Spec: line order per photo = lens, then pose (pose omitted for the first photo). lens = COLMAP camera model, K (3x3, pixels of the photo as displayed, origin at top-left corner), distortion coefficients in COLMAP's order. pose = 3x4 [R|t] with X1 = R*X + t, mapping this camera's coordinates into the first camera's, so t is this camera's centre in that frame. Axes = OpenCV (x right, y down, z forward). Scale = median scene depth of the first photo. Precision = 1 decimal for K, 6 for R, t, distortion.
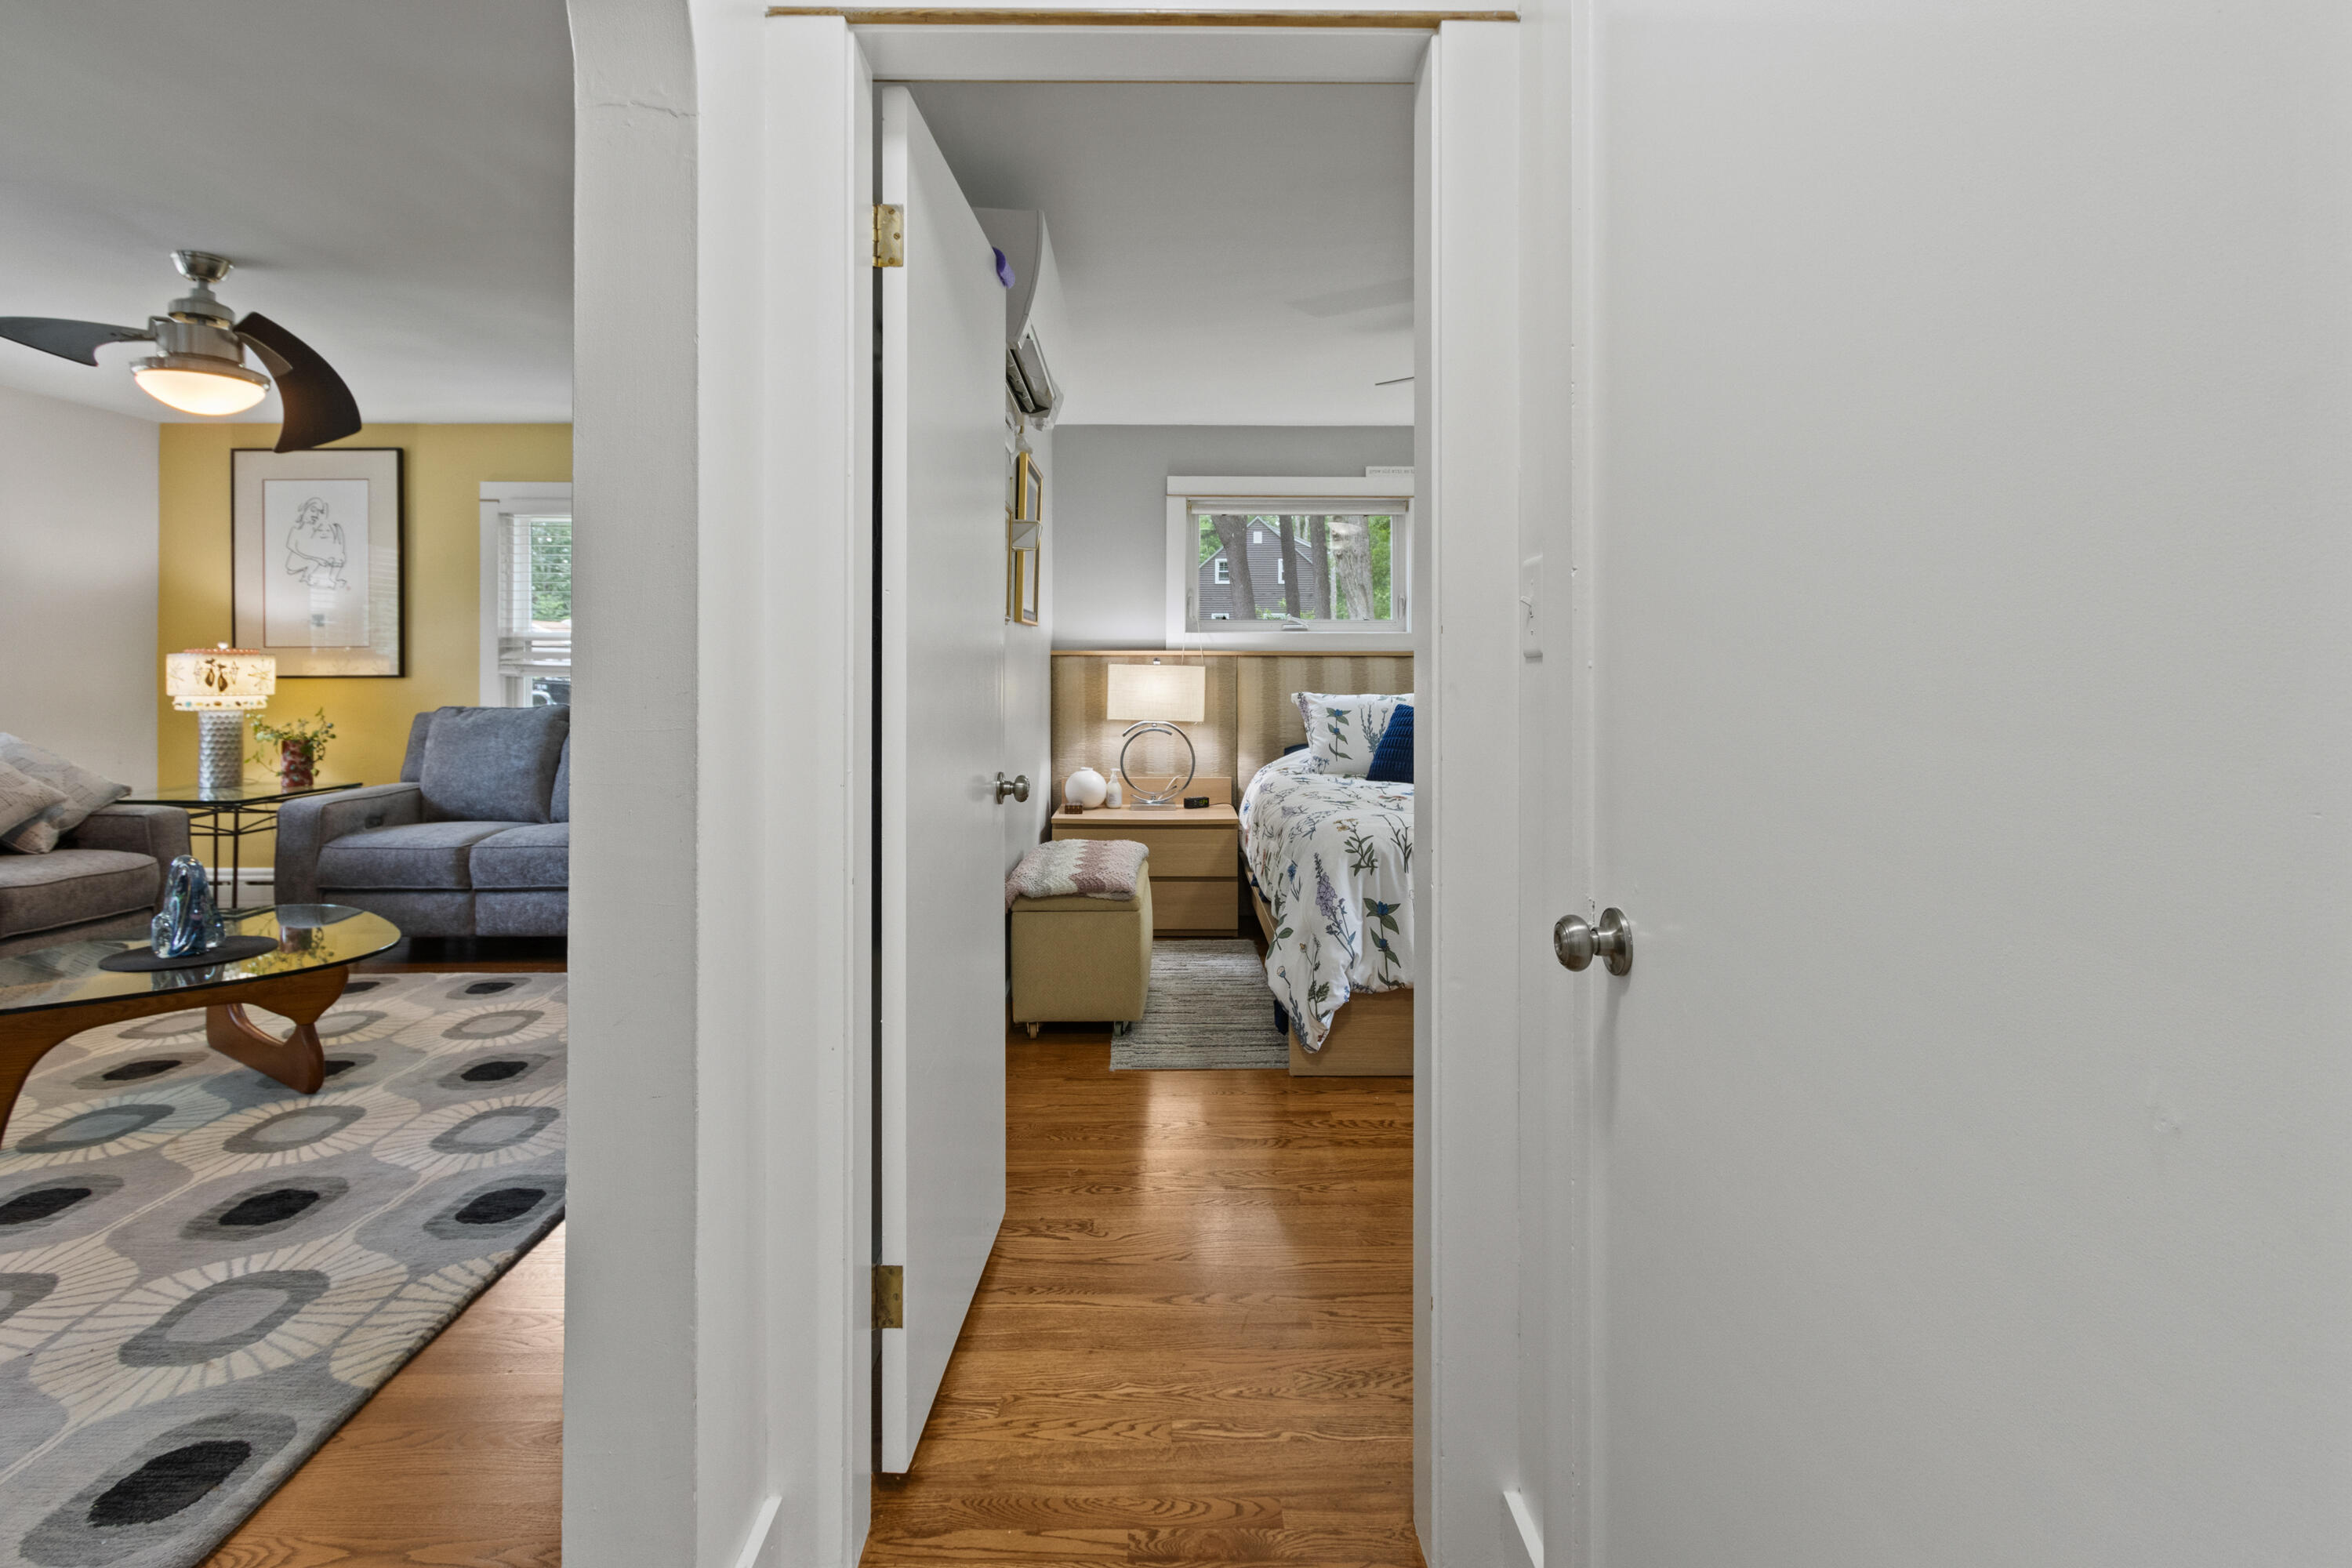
lens RADIAL K [[1109.9, 0, 1178.3], [0, 1109.9, 667.6], [0, 0, 1]] dist [-0.002106, -0.000100]
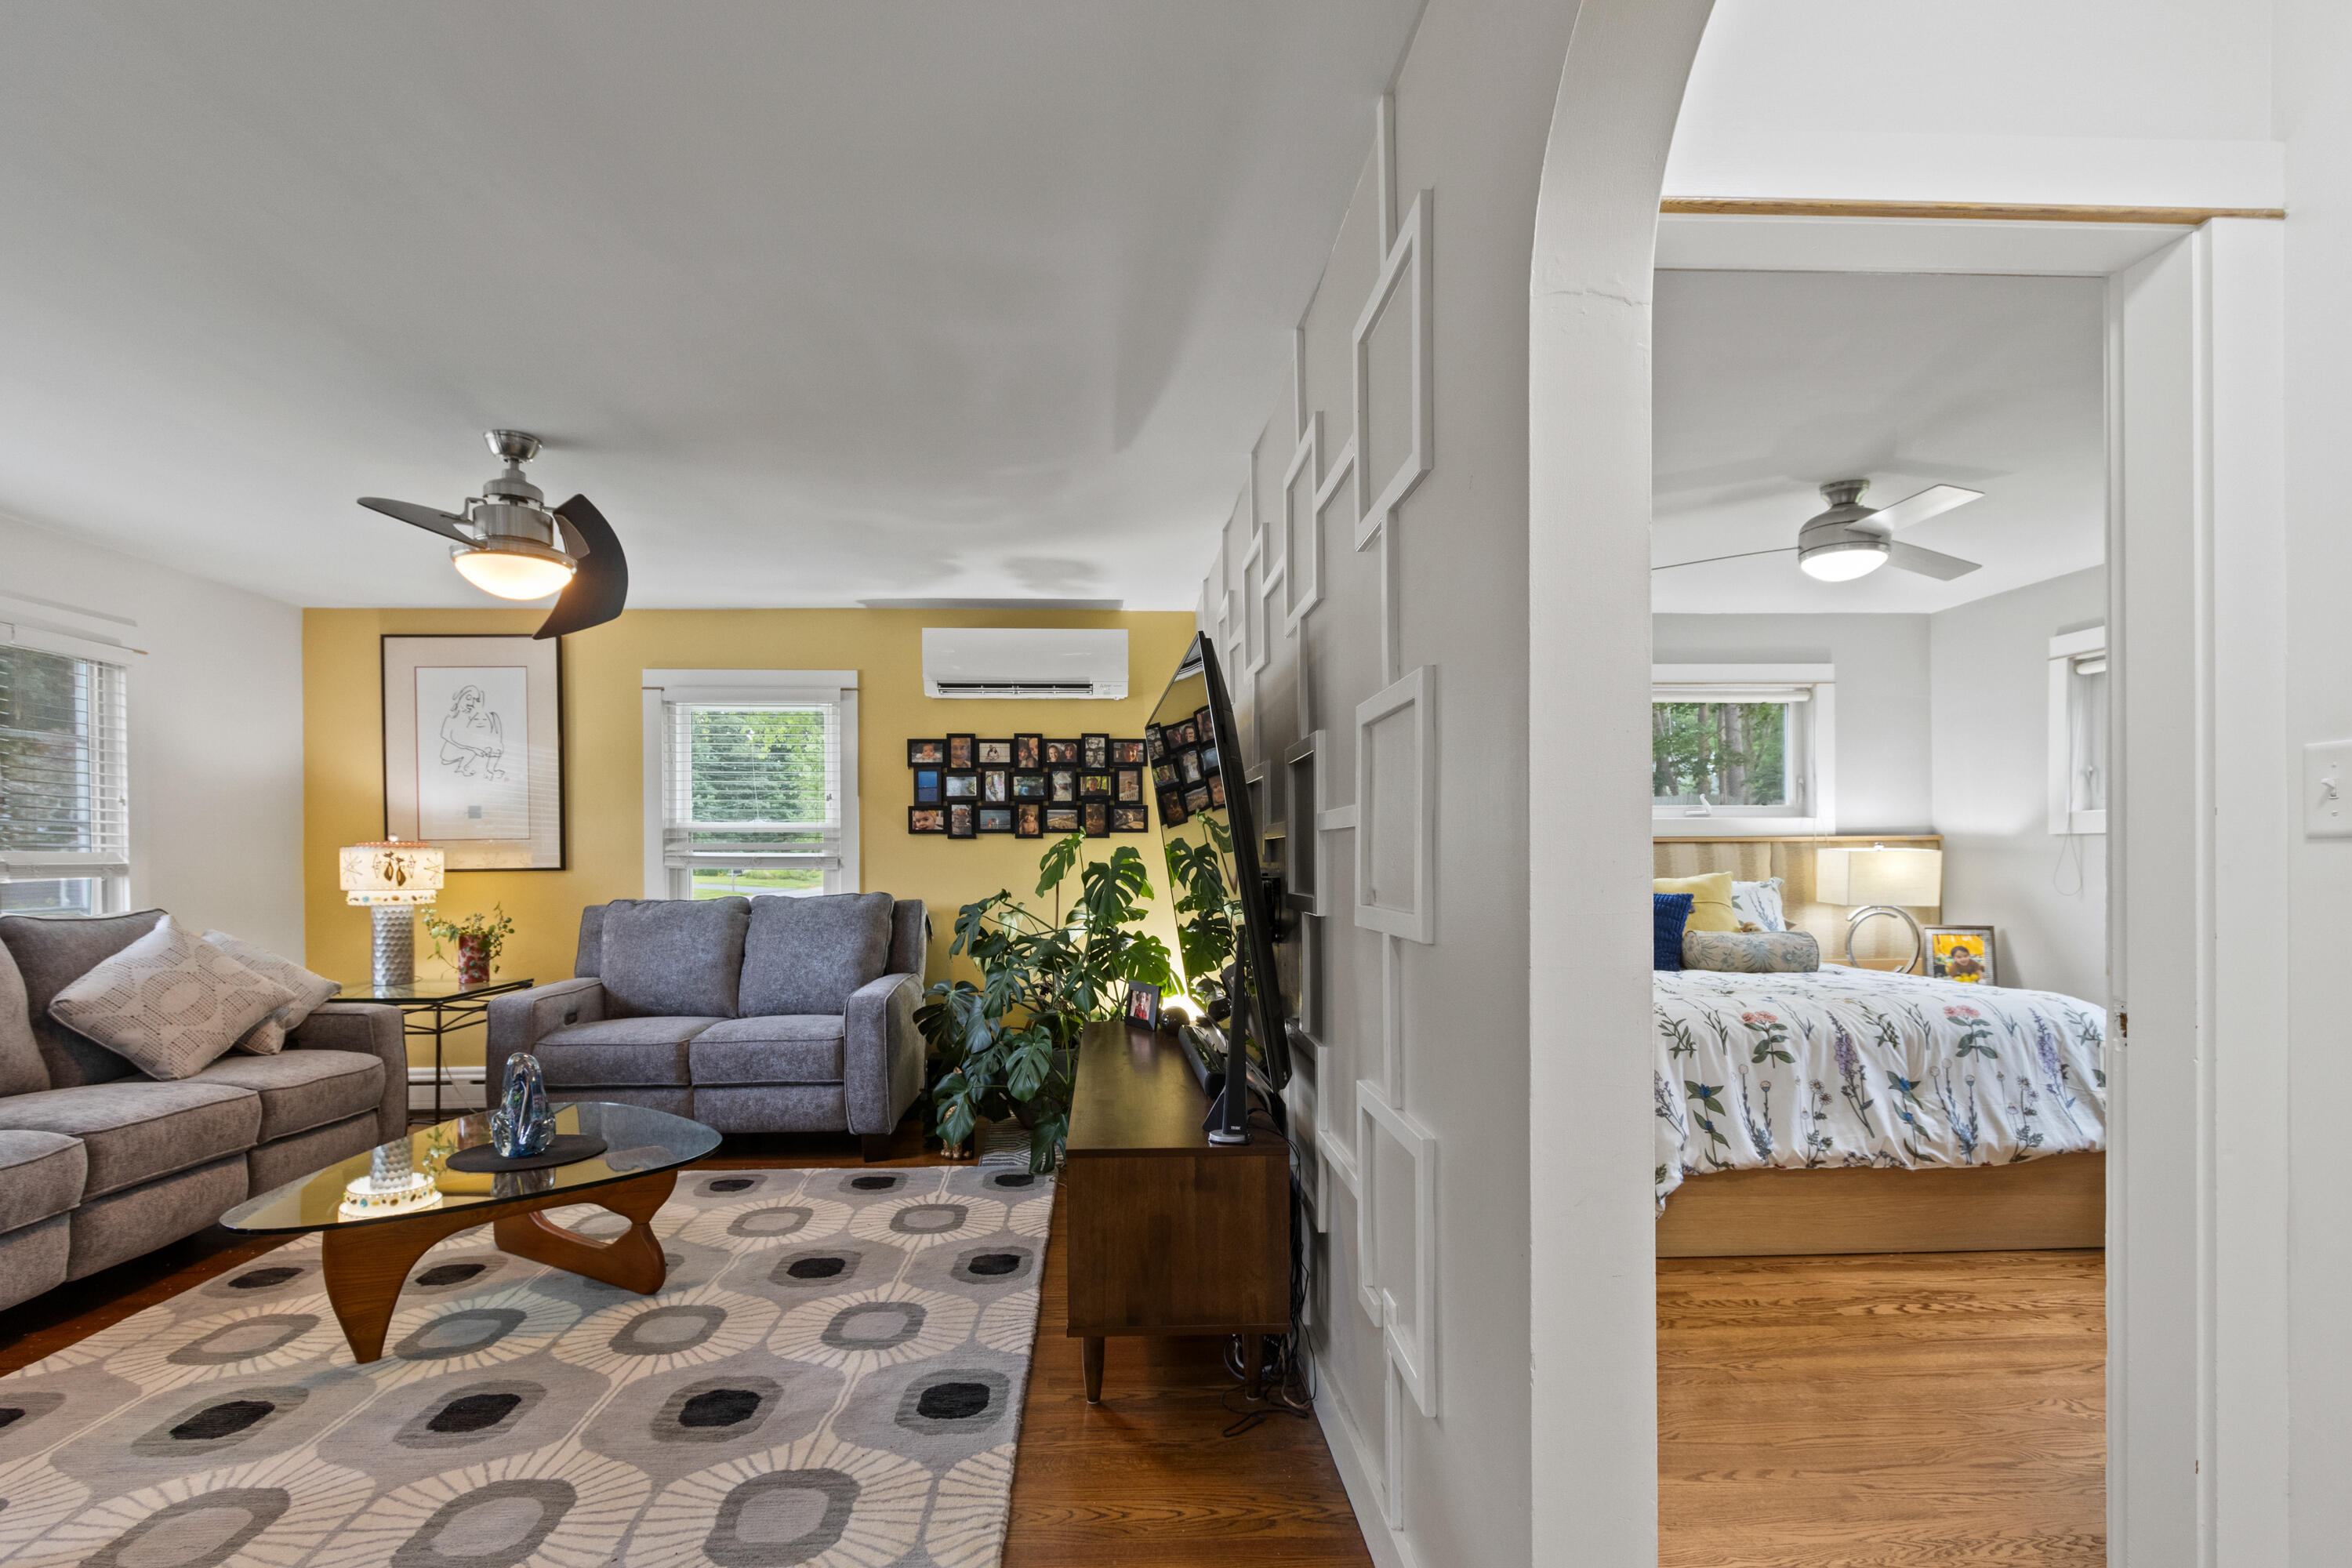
lens RADIAL K [[1120.2, 0, 1169.5], [0, 1120.2, 863.8], [0, 0, 1]] dist [0.012804, -0.009289]
pose [[0.999468, -0.006757, 0.031911, -0.243953], [0.006556, 0.999958, 0.006398, 0.000616], [-0.031953, -0.006185, 0.999470, -0.003425]]
